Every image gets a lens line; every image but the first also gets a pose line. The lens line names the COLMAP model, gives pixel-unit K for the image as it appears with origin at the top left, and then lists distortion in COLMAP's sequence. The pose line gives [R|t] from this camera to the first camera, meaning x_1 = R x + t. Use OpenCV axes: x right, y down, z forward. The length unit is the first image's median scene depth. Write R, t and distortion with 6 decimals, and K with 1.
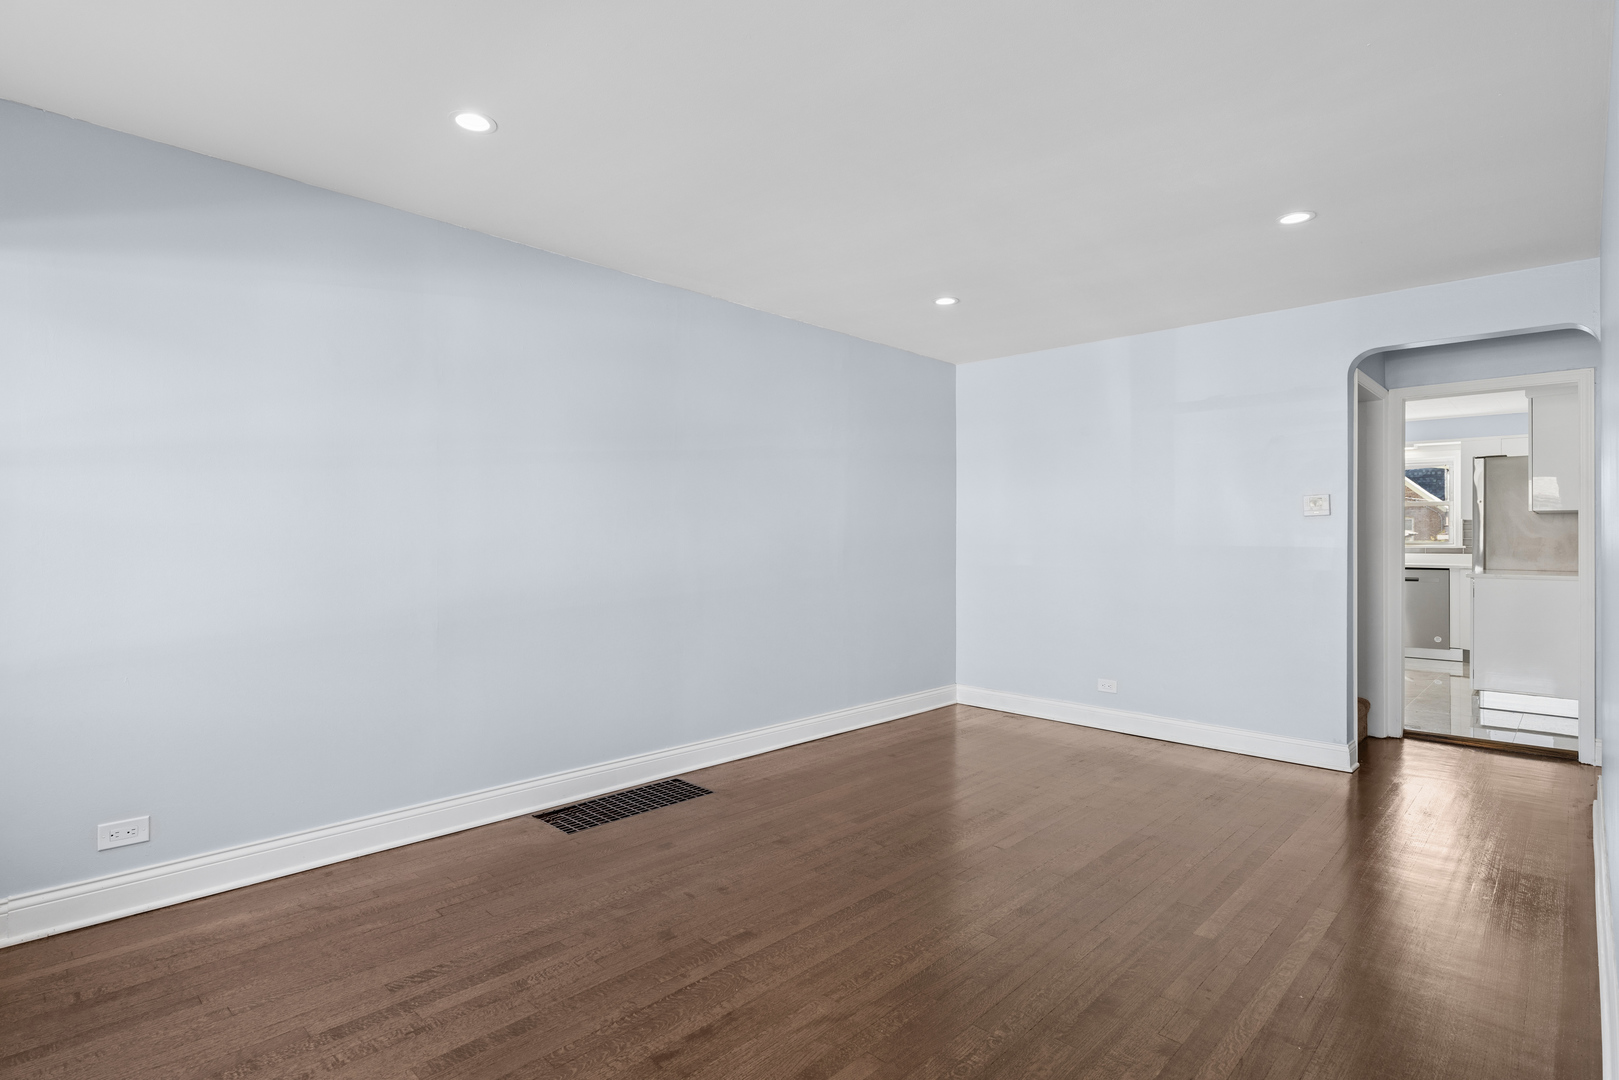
lens RADIAL K [[805.3, 0, 812.1], [0, 805.3, 541.8], [0, 0, 1]] dist [-0.007986, 0.000284]
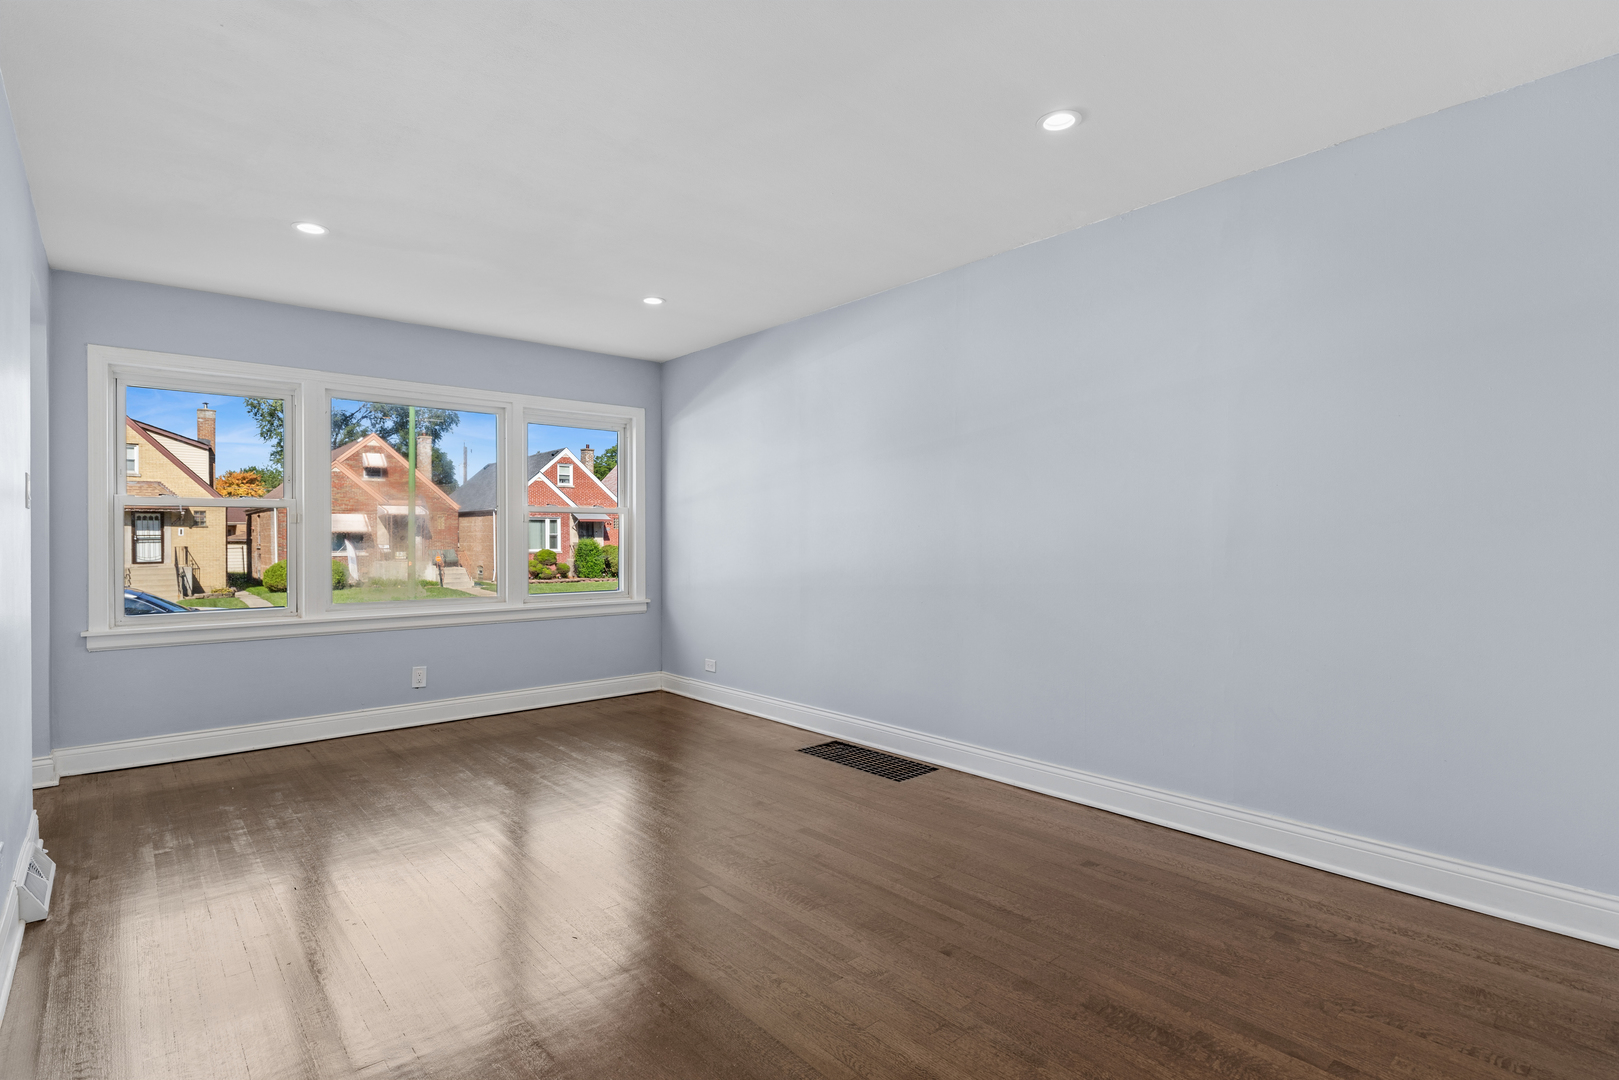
lens RADIAL K [[805.3, 0, 812.1], [0, 805.3, 541.8], [0, 0, 1]] dist [-0.007986, 0.000284]
pose [[-0.088985, -0.001195, -0.996032, 0.900336], [-0.002121, 0.999997, -0.001011, 0.019162], [0.996031, 0.002023, -0.088988, 1.015718]]
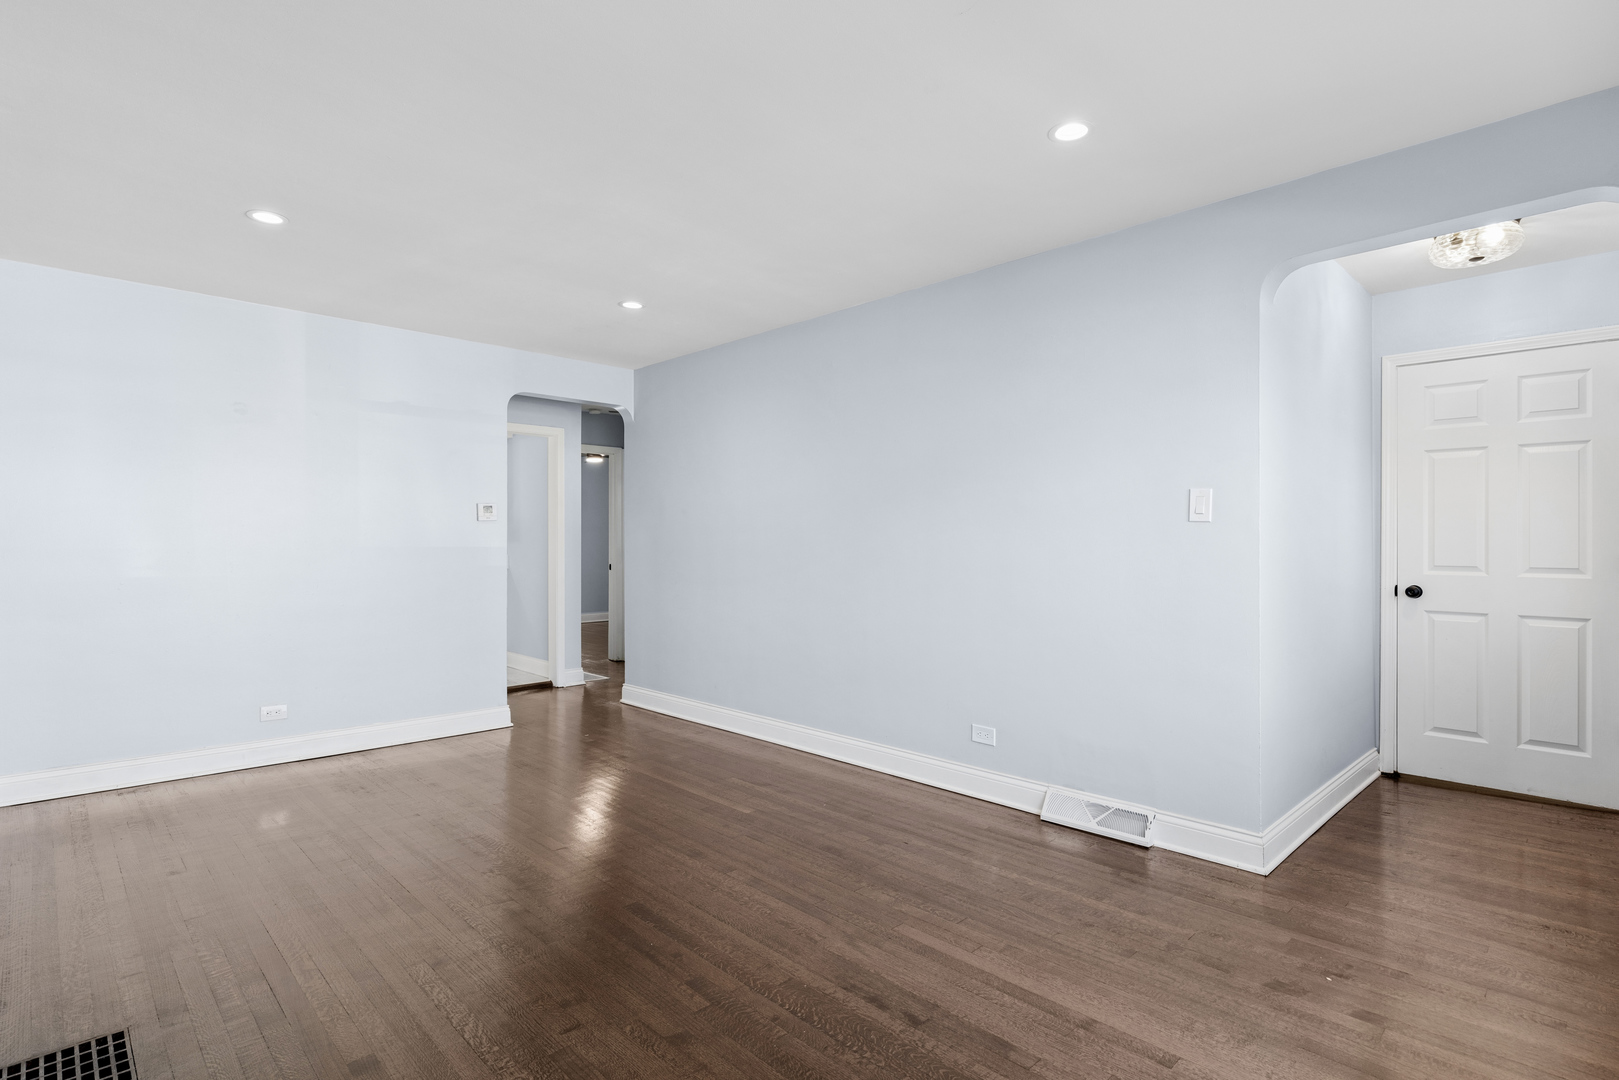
lens RADIAL K [[805.3, 0, 812.1], [0, 805.3, 541.8], [0, 0, 1]] dist [-0.007986, 0.000284]
pose [[0.032812, -0.006322, 0.999442, -0.642259], [0.005427, 0.999966, 0.006148, -0.004672], [-0.999447, 0.005222, 0.032845, 0.556364]]
